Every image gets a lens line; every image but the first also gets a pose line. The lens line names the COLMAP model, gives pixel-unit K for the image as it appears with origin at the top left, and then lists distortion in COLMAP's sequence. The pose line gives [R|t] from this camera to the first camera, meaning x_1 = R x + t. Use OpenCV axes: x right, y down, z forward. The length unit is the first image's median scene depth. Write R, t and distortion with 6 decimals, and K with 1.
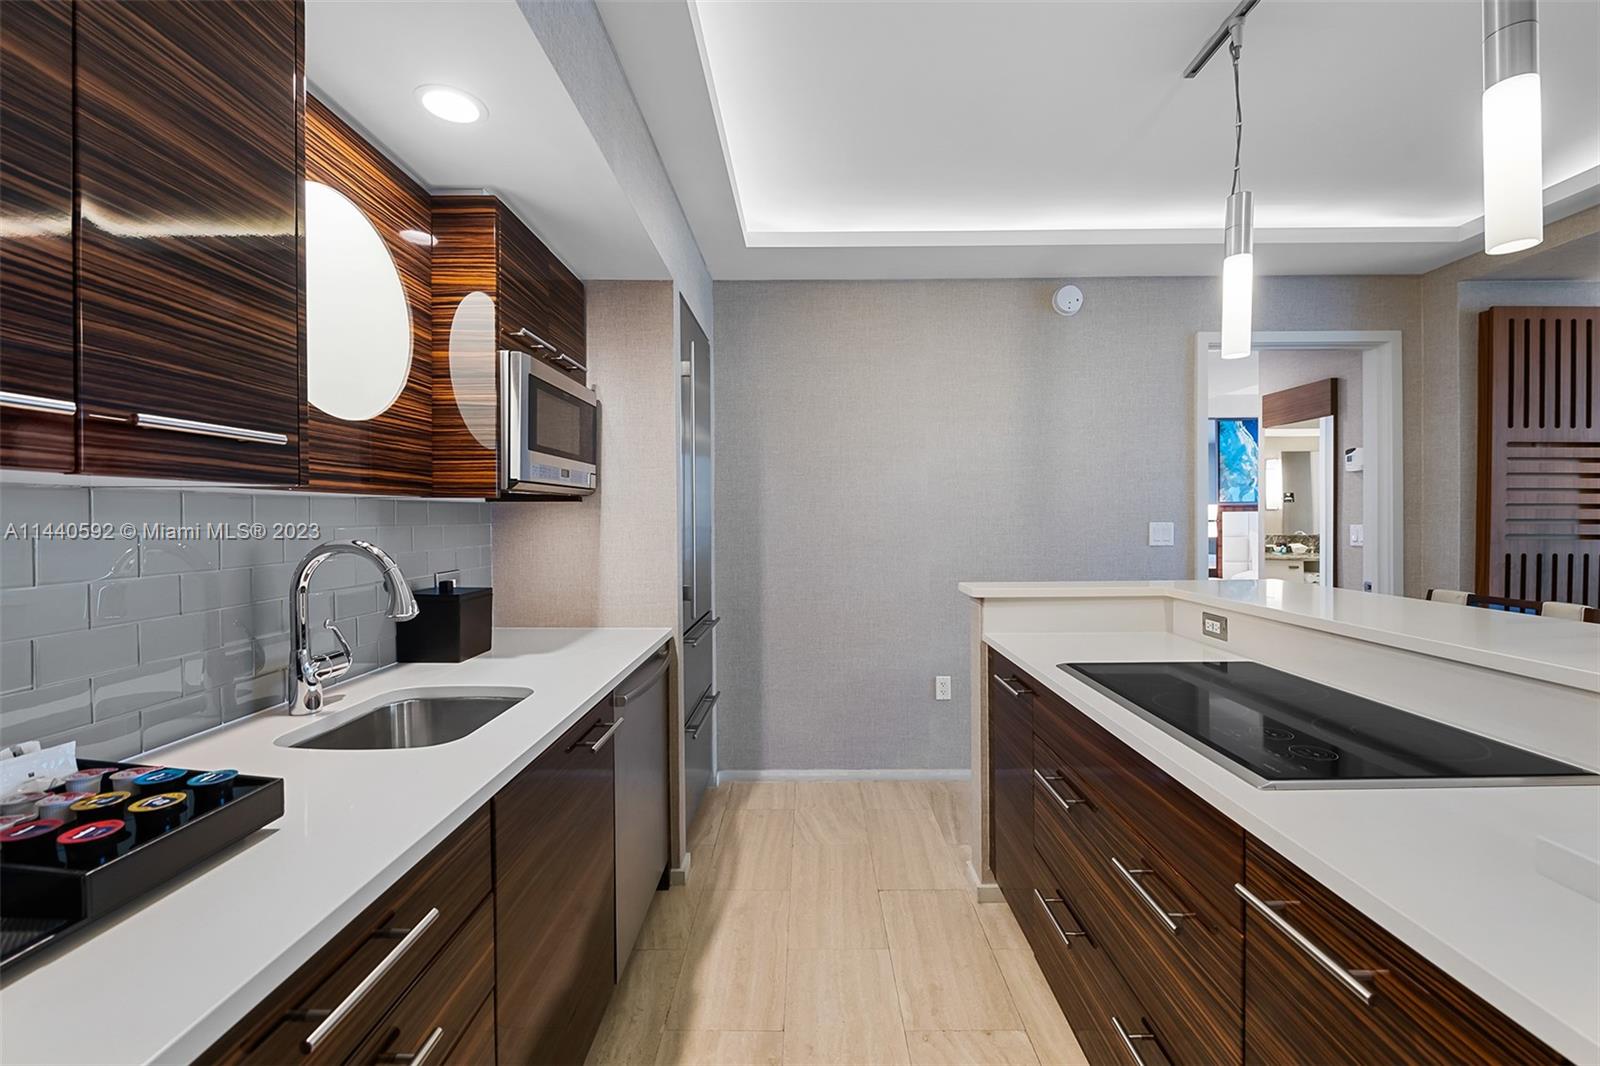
lens RADIAL K [[645.1, 0, 797.9], [0, 645.1, 524.7], [0, 0, 1]] dist [-0.003597, -0.002288]
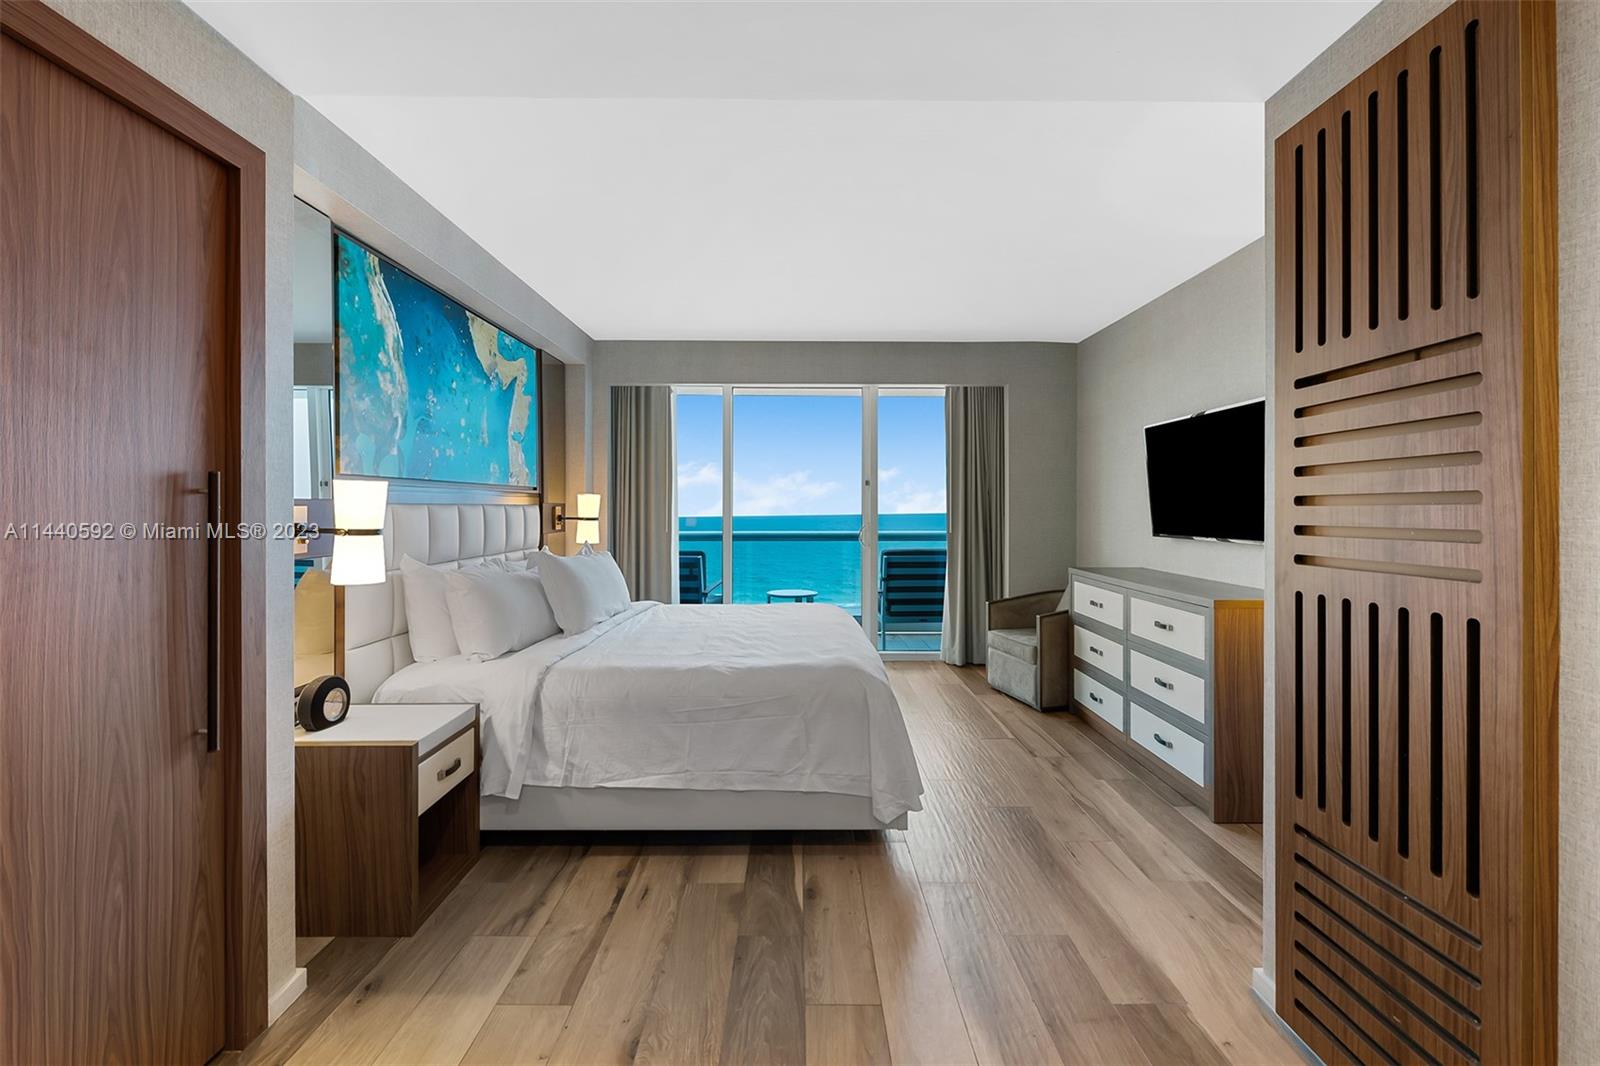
lens RADIAL K [[694.4, 0, 800.3], [0, 694.4, 511.7], [0, 0, 1]] dist [0.004723, -0.002284]
pose [[-0.013615, 0.002150, 0.999905, 0.290147], [0.016374, 0.999864, -0.001927, -0.011337], [-0.999773, 0.016346, -0.013648, 0.766520]]
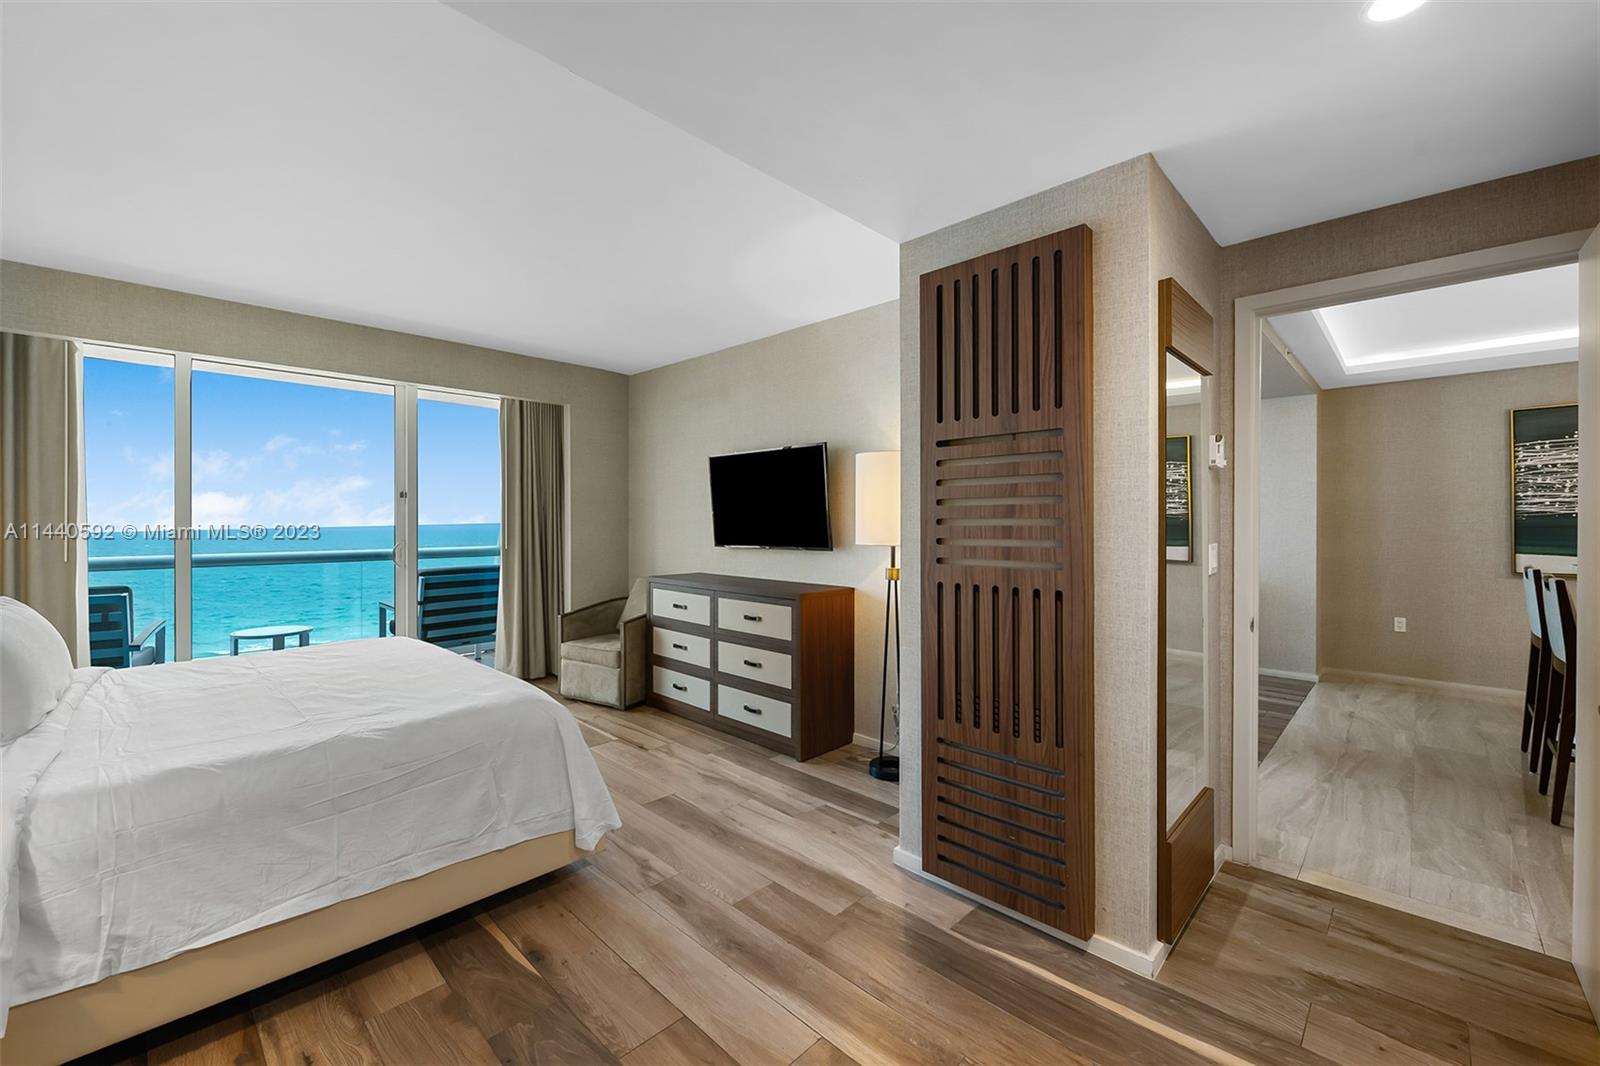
lens RADIAL K [[645.1, 0, 807.1], [0, 645.1, 524.8], [0, 0, 1]] dist [-0.003597, -0.002288]
pose [[-0.726469, 0.002616, 0.687194, 0.345914], [0.016819, 0.999761, 0.013975, -0.016742], [-0.686993, 0.021711, -0.726339, 0.875063]]
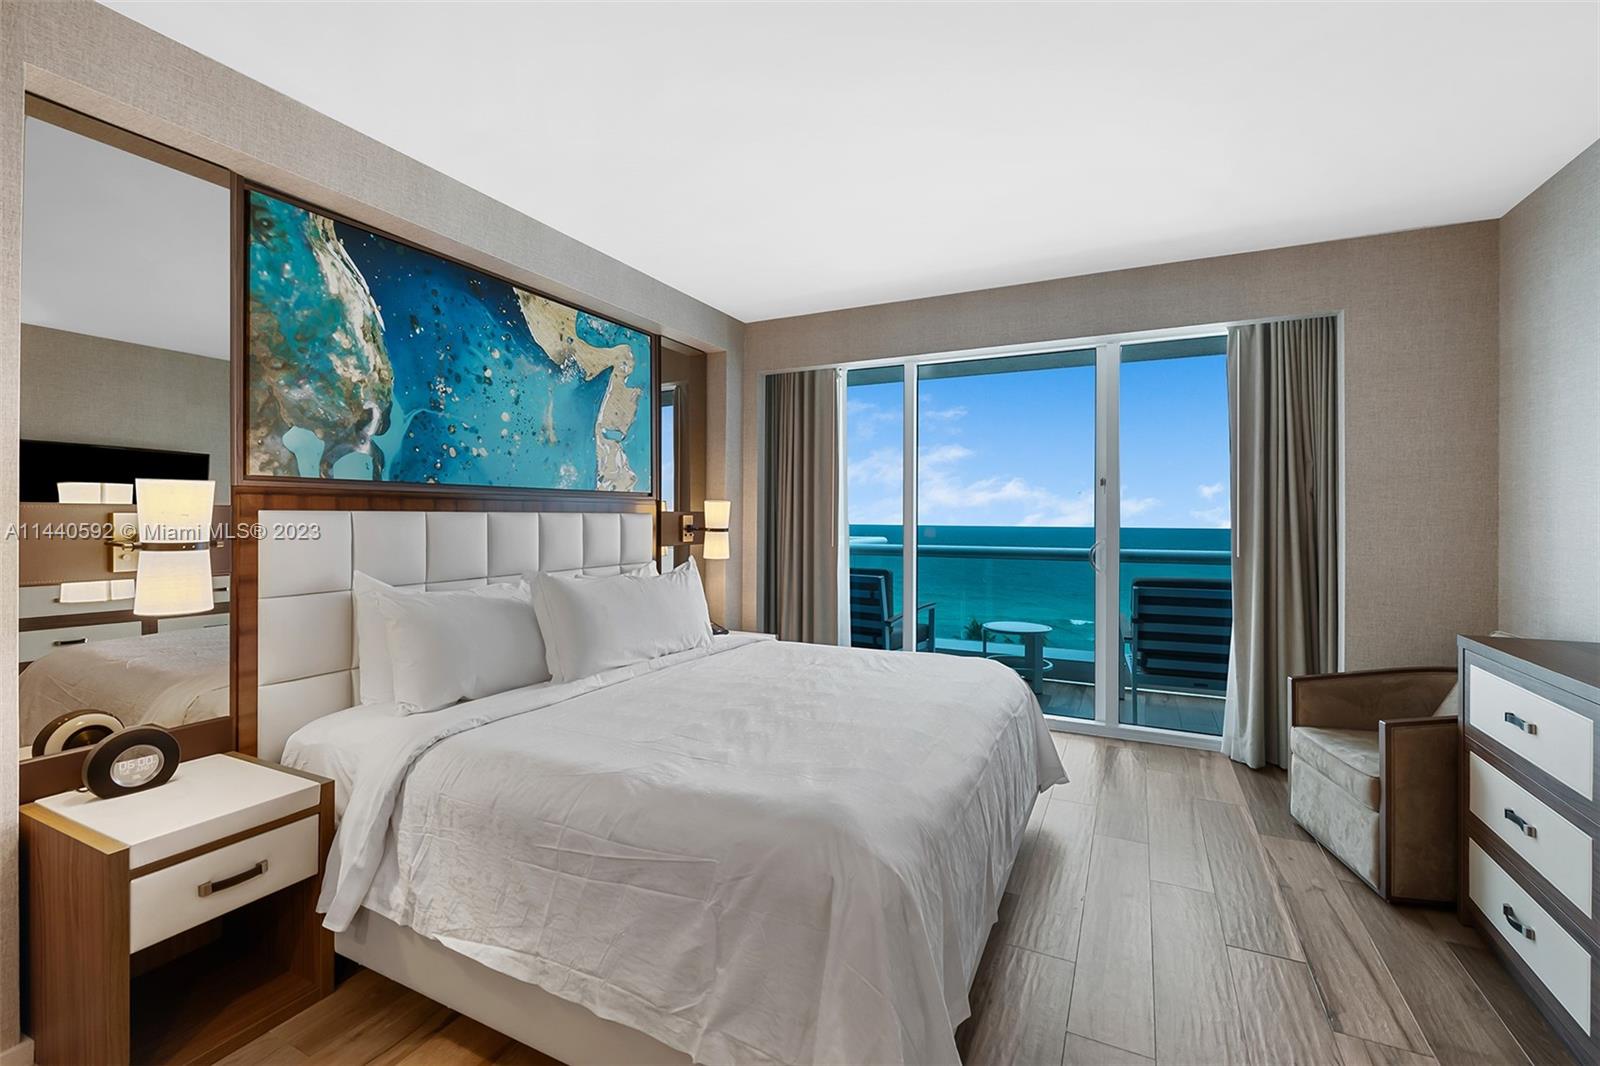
lens RADIAL K [[680.6, 0, 795.8], [0, 680.6, 517.9], [0, 0, 1]] dist [-0.001355, -0.002274]
pose [[0.437242, 0.007039, 0.899316, 0.493635], [0.009429, 0.999879, -0.012411, -0.011028], [-0.899294, 0.013906, 0.437123, 0.656815]]
